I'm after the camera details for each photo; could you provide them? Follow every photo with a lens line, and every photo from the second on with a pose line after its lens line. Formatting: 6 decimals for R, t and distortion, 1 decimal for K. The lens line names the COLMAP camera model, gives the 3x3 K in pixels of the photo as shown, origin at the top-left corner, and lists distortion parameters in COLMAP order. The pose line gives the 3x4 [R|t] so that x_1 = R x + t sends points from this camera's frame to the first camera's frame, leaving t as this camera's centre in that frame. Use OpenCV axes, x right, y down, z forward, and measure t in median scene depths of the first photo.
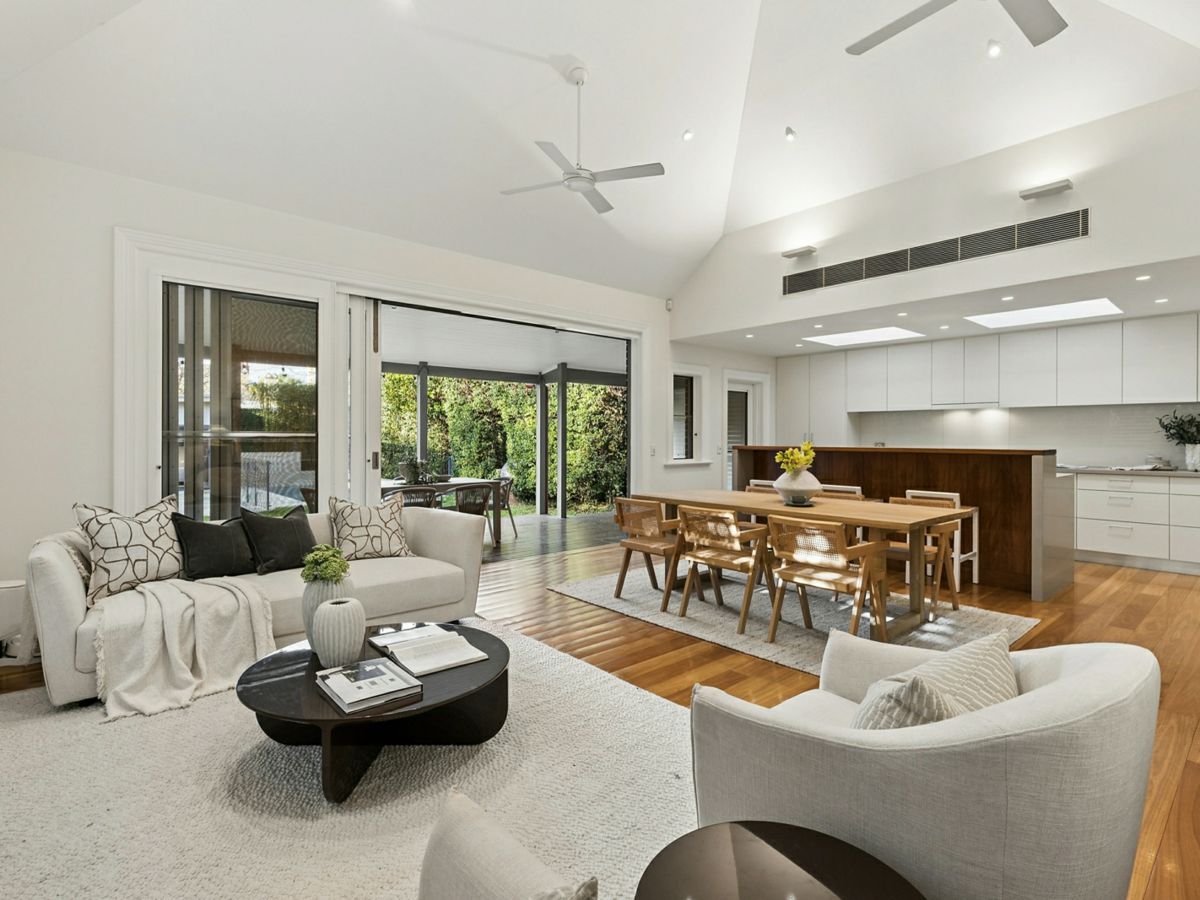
lens RADIAL K [[600.6, 0, 600.7], [0, 600.6, 444.2], [0, 0, 1]] dist [-0.011459, -0.000583]
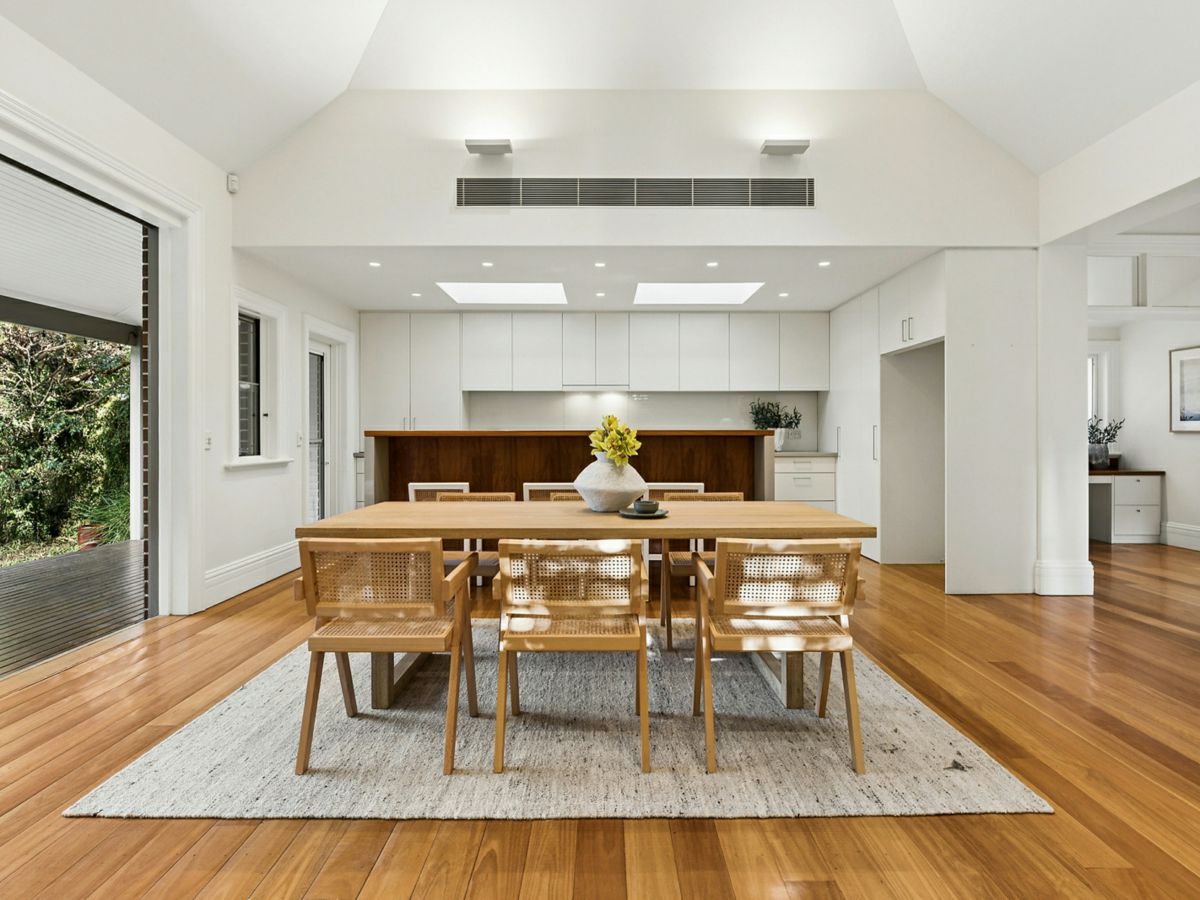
lens RADIAL K [[634.9, 0, 600.7], [0, 634.9, 446.7], [0, 0, 1]] dist [-0.007064, -0.000956]
pose [[0.654490, -0.020612, 0.755790, -0.152237], [0.011296, 0.999783, 0.017484, 0.012363], [-0.755986, -0.002906, 0.654581, 0.471749]]
